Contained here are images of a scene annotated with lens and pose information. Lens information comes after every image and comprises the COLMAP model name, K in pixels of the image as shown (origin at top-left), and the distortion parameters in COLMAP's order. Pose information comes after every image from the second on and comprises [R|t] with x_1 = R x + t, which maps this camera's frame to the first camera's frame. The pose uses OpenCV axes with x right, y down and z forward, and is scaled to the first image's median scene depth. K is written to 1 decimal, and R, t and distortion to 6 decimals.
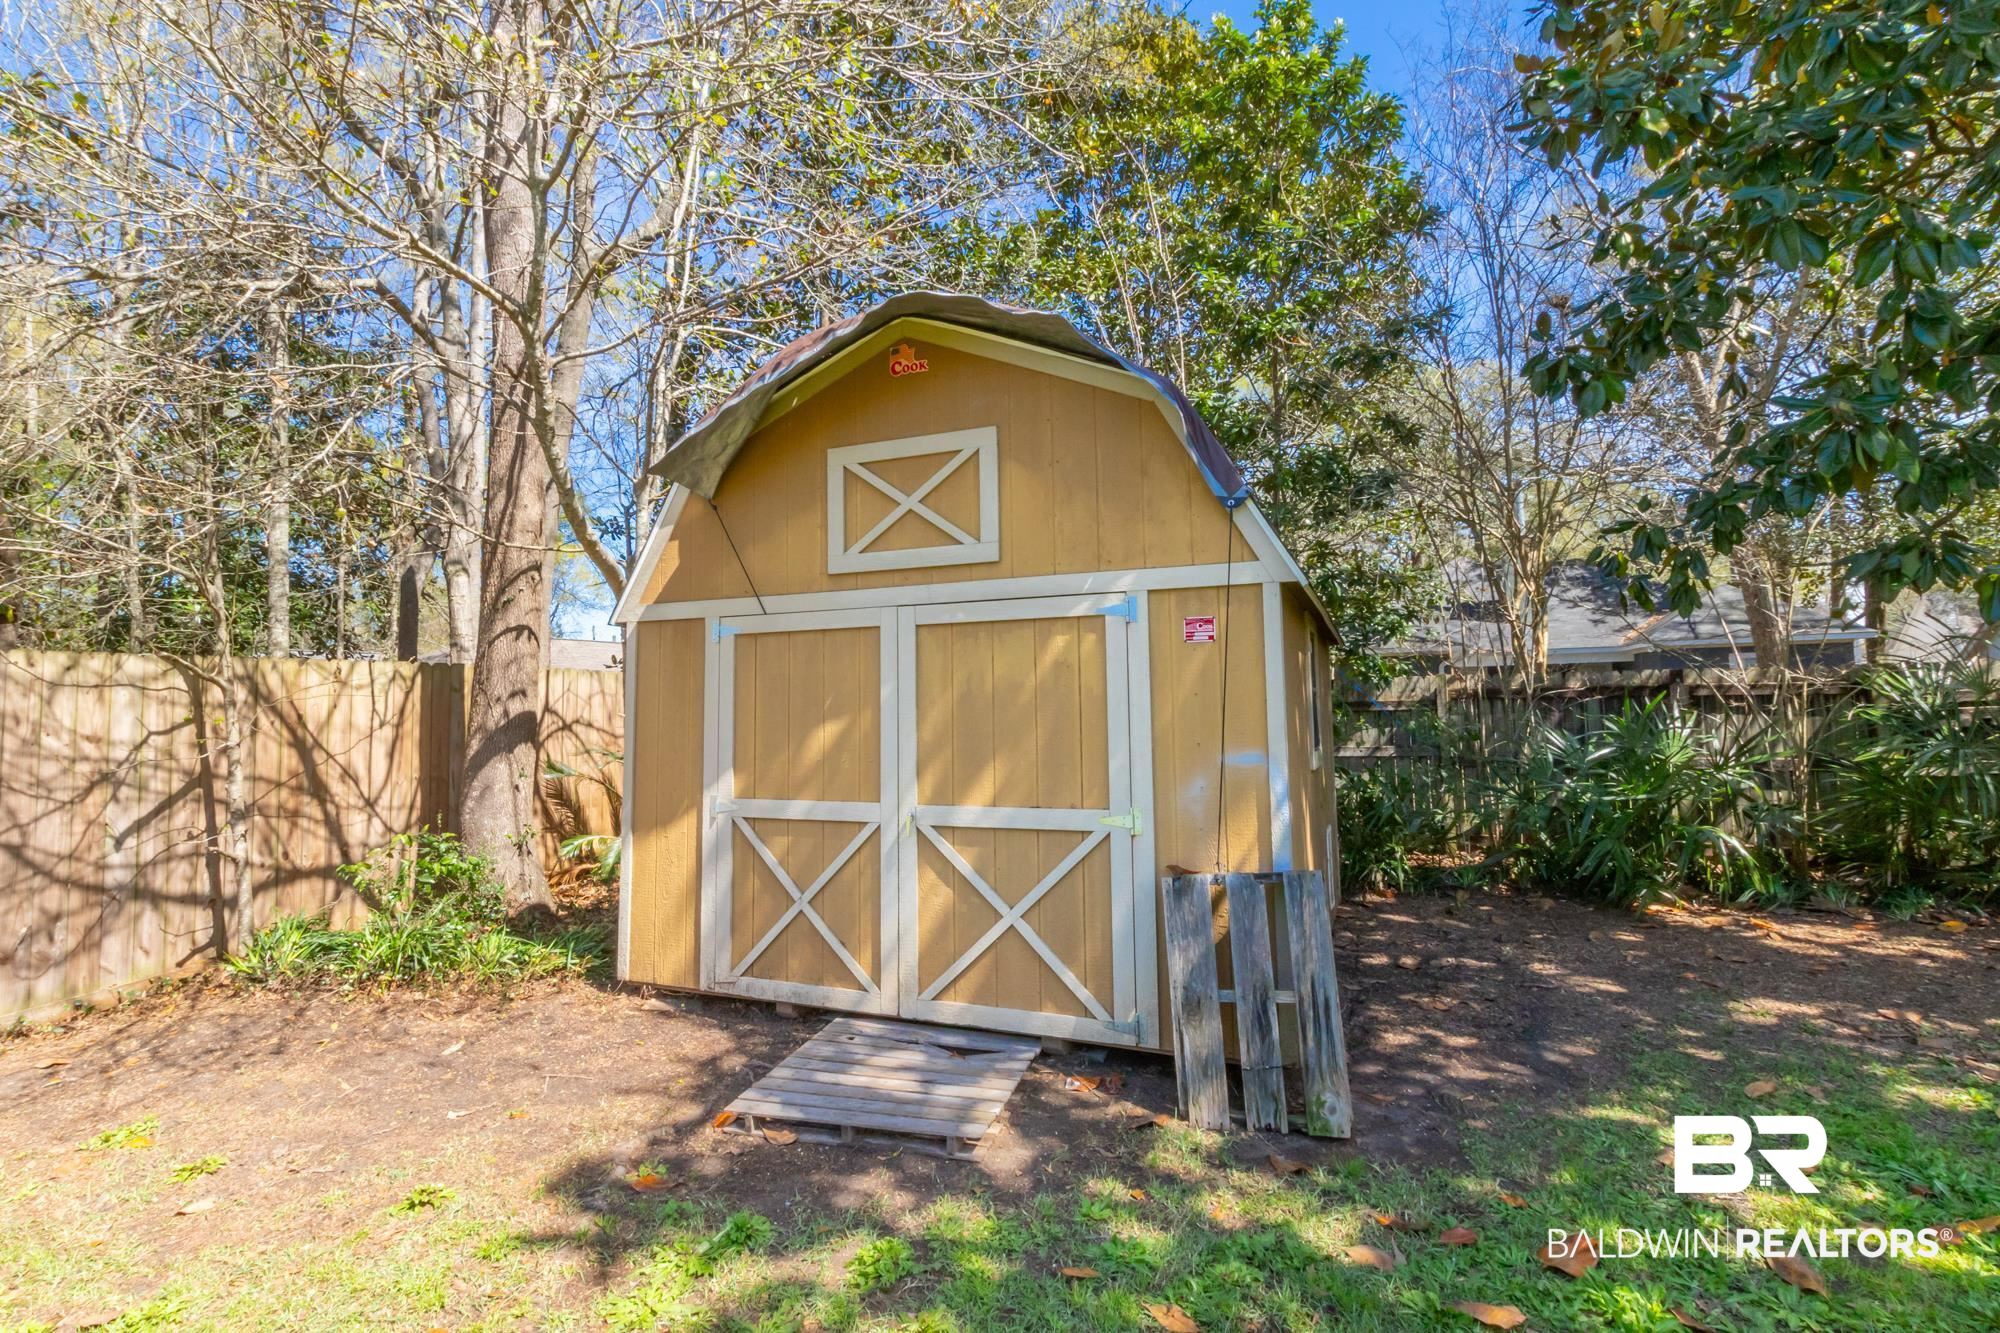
lens RADIAL K [[989.3, 0, 989.0], [0, 989.3, 665.4], [0, 0, 1]] dist [-0.001949, -0.000744]
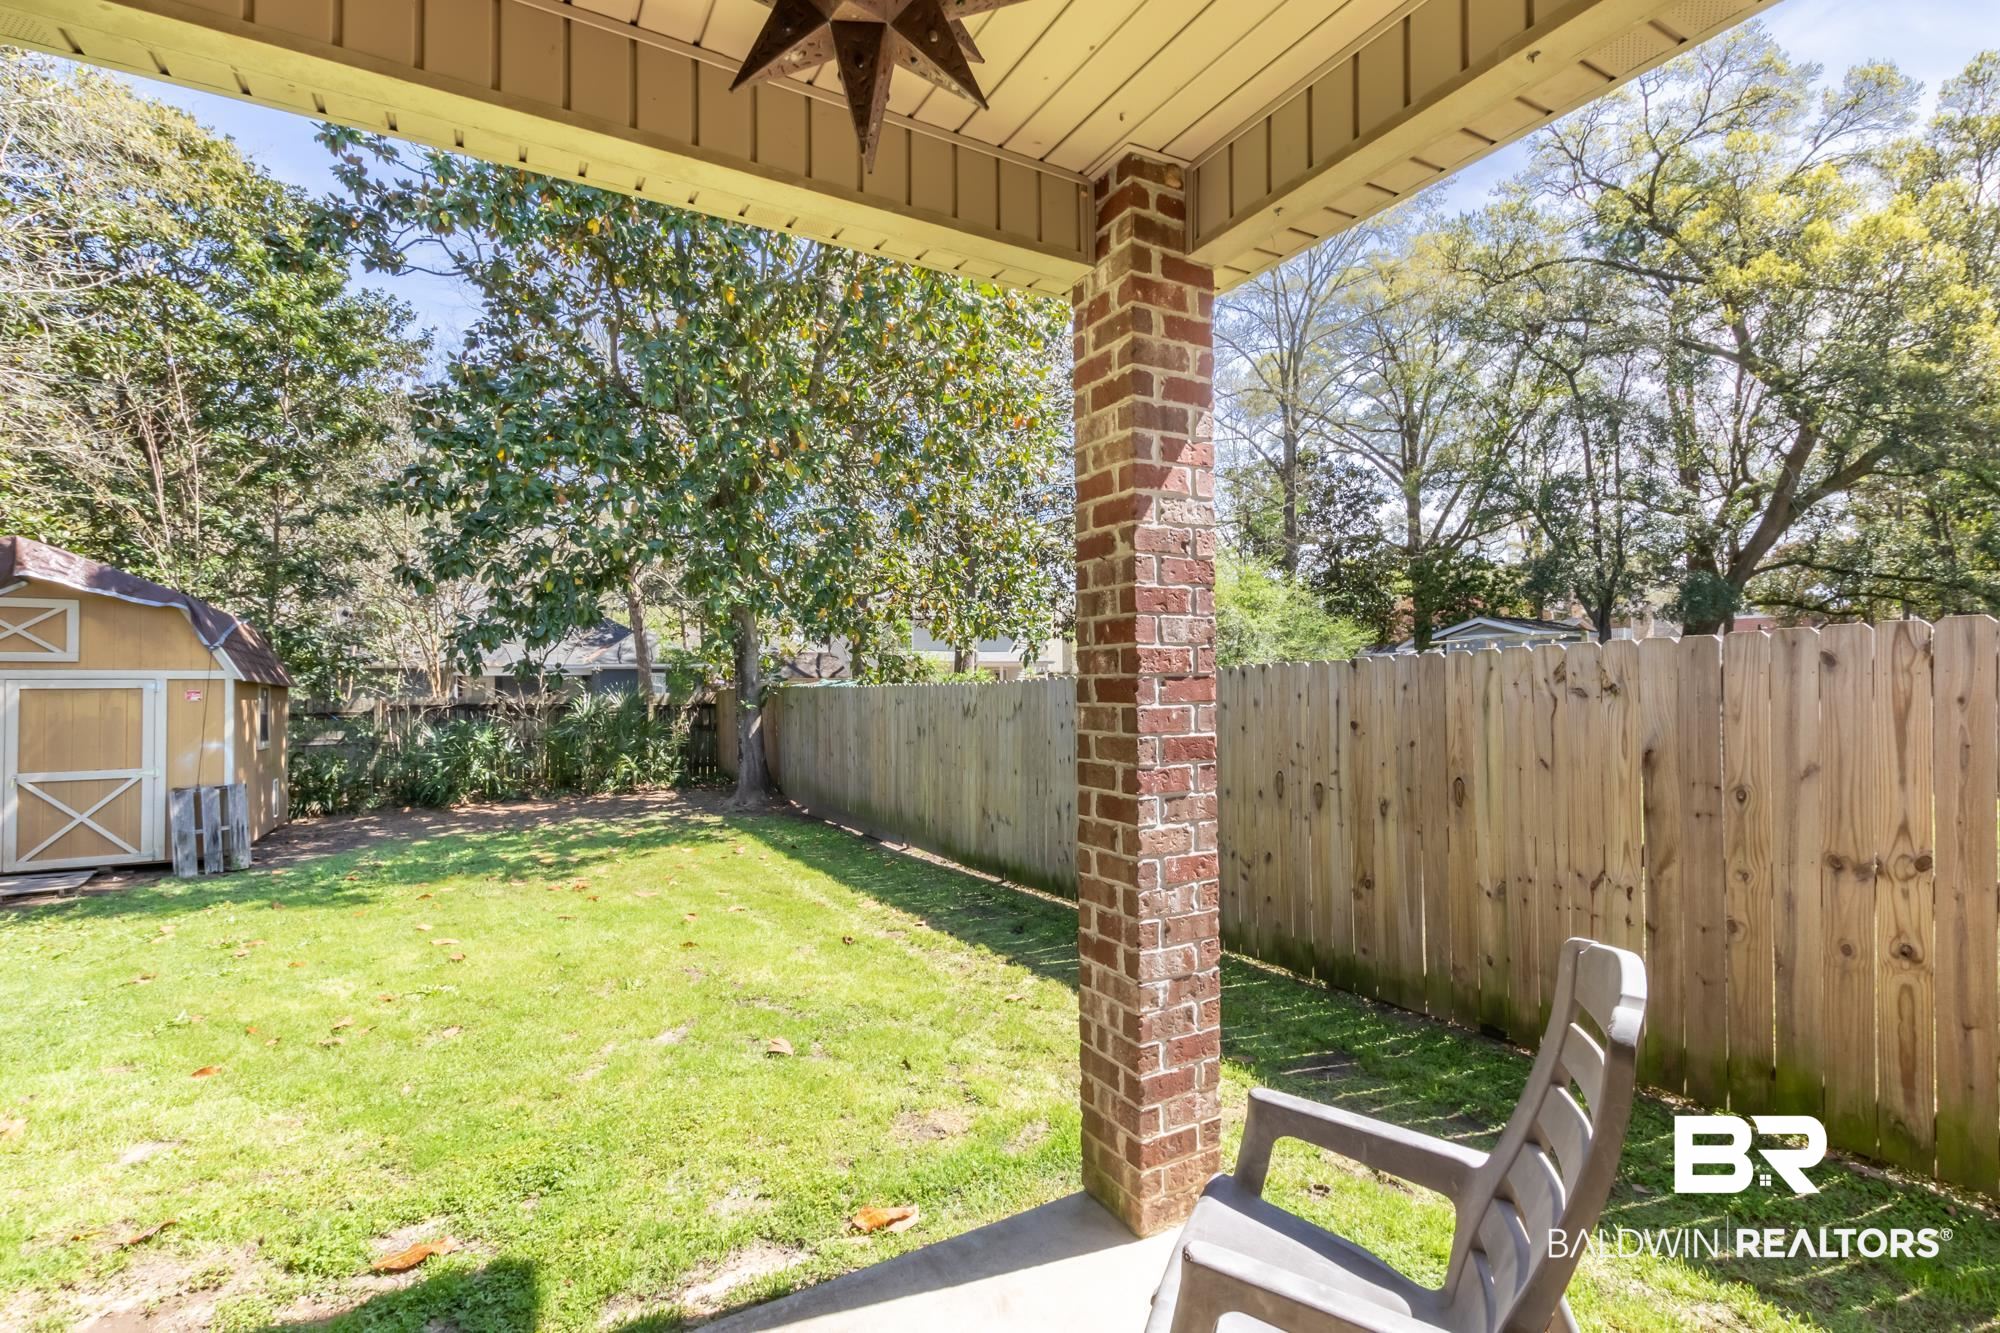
lens RADIAL K [[914.8, 0, 1004.6], [0, 914.8, 669.9], [0, 0, 1]] dist [-0.001755, -0.001017]
pose [[0.612386, 0.026176, 0.790126, -0.344404], [-0.031330, 0.999470, -0.008829, -0.137841], [-0.789938, -0.019348, 0.612881, -1.969689]]
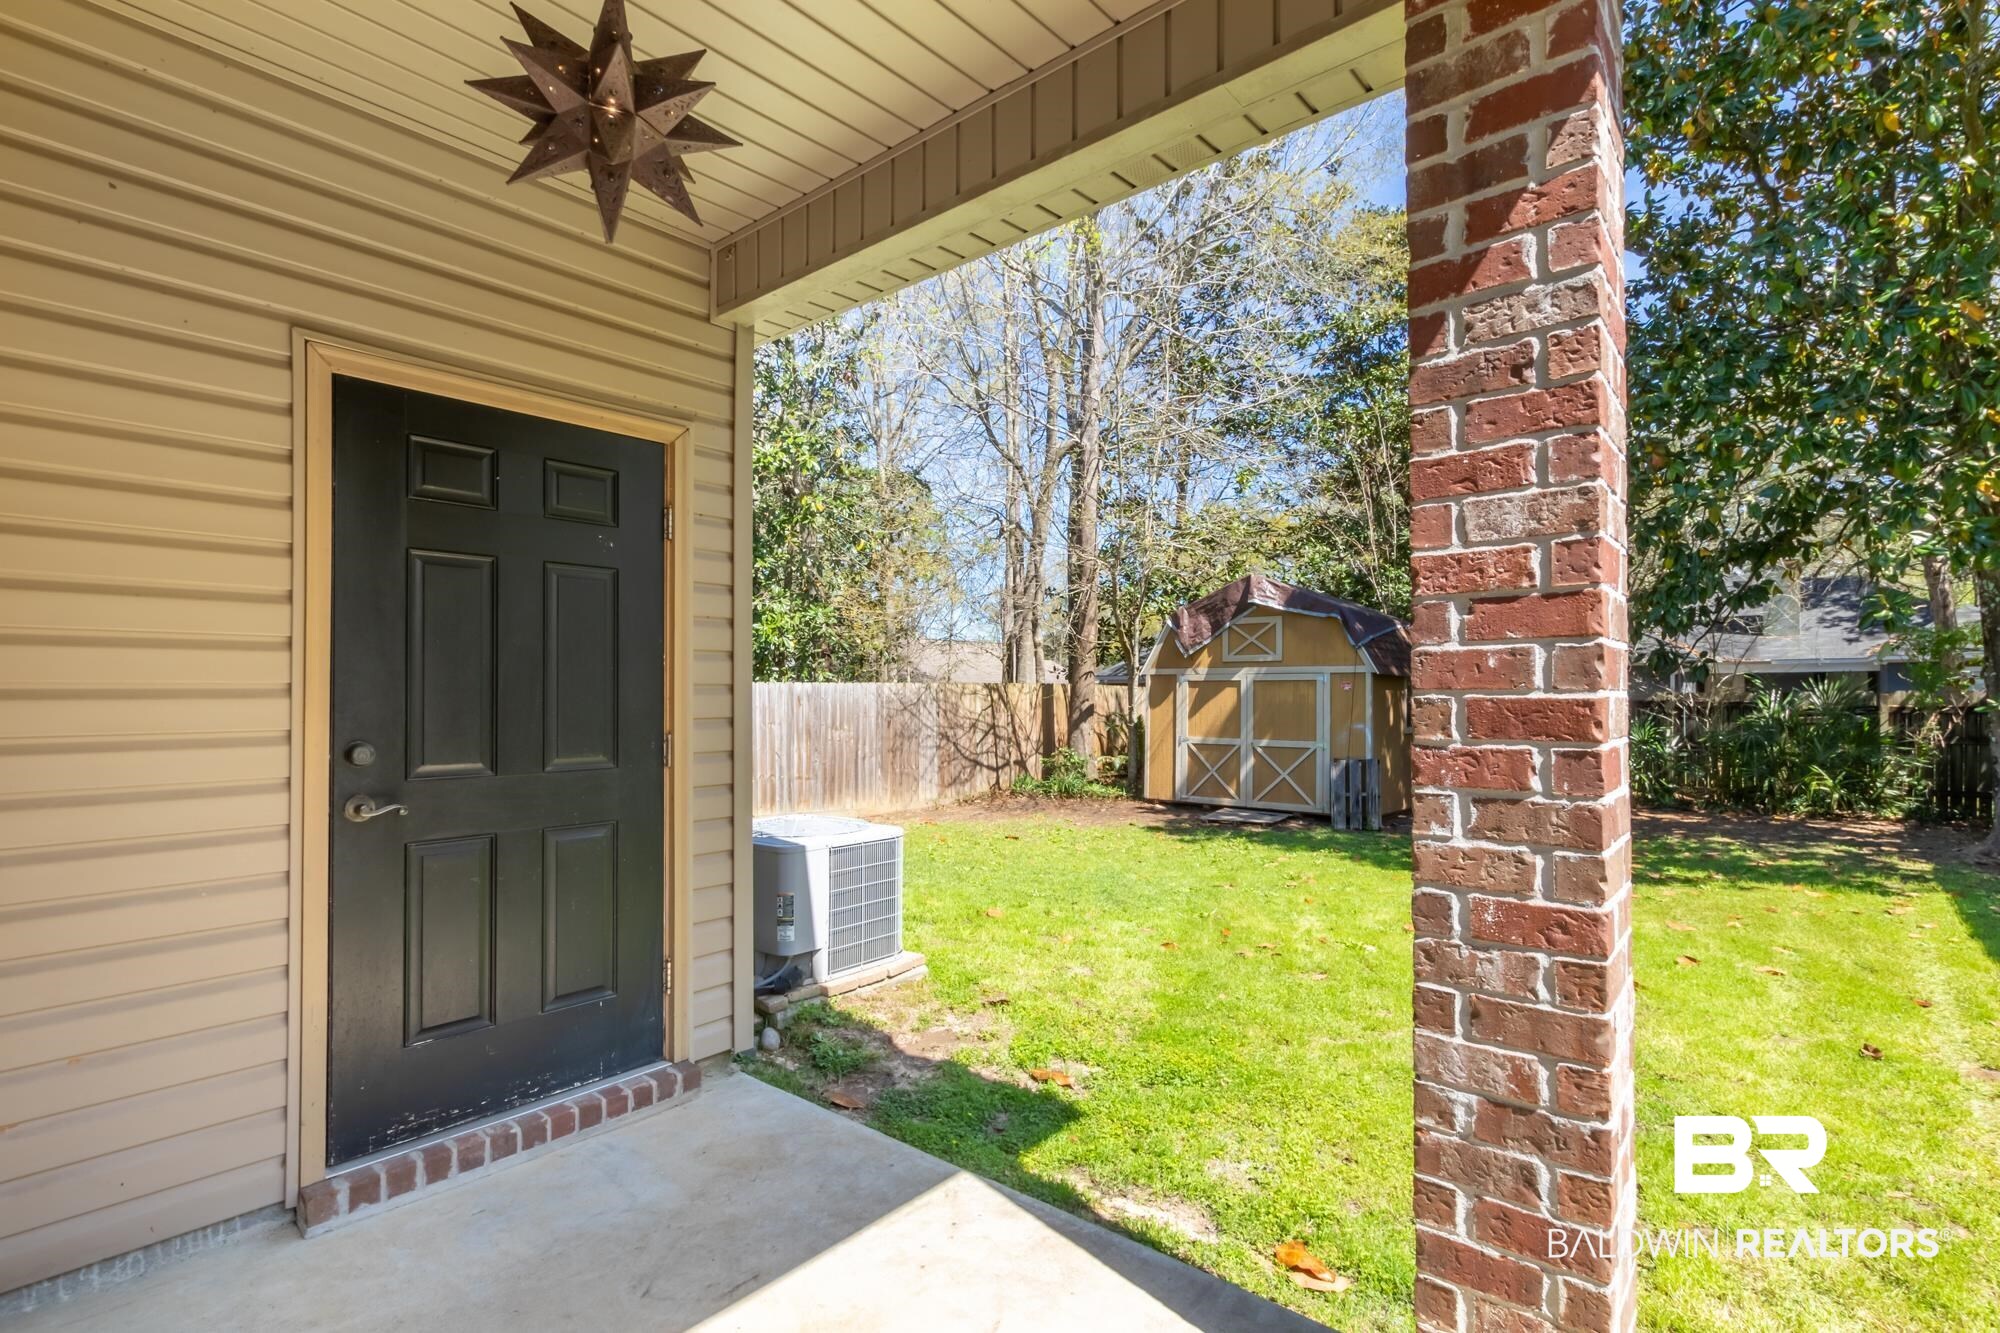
lens RADIAL K [[935.9, 0, 996.8], [0, 935.9, 681.0], [0, 0, 1]] dist [0.002498, 0.000040]
pose [[0.948632, 0.014923, -0.316029, 0.092694], [-0.006540, 0.999598, 0.027570, -0.119653], [0.316313, -0.024087, 0.948349, -2.090109]]
